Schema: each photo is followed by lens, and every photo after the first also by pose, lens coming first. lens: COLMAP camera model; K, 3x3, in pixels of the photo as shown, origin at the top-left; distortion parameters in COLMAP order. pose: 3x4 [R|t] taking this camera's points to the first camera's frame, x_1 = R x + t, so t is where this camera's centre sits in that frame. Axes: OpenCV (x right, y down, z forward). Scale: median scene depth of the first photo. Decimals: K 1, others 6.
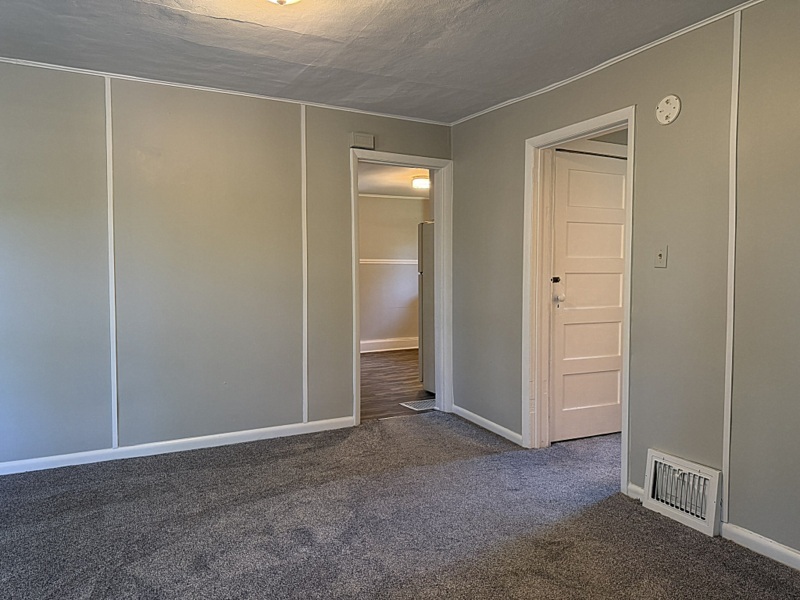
lens RADIAL K [[566.1, 0, 400.6], [0, 566.1, 300.8], [0, 0, 1]] dist [0.033274, -0.033268]
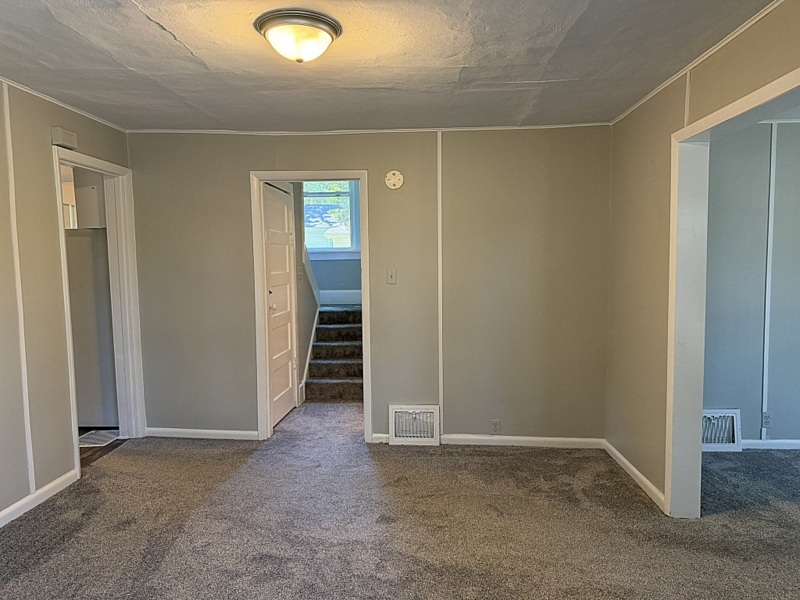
lens RADIAL K [[566.1, 0, 406.7], [0, 566.1, 302.3], [0, 0, 1]] dist [0.033274, -0.033268]
pose [[0.495720, -0.074884, 0.865248, -0.684768], [0.054377, 0.996997, 0.055133, -0.075249], [-0.866778, 0.019719, 0.498304, 0.187345]]
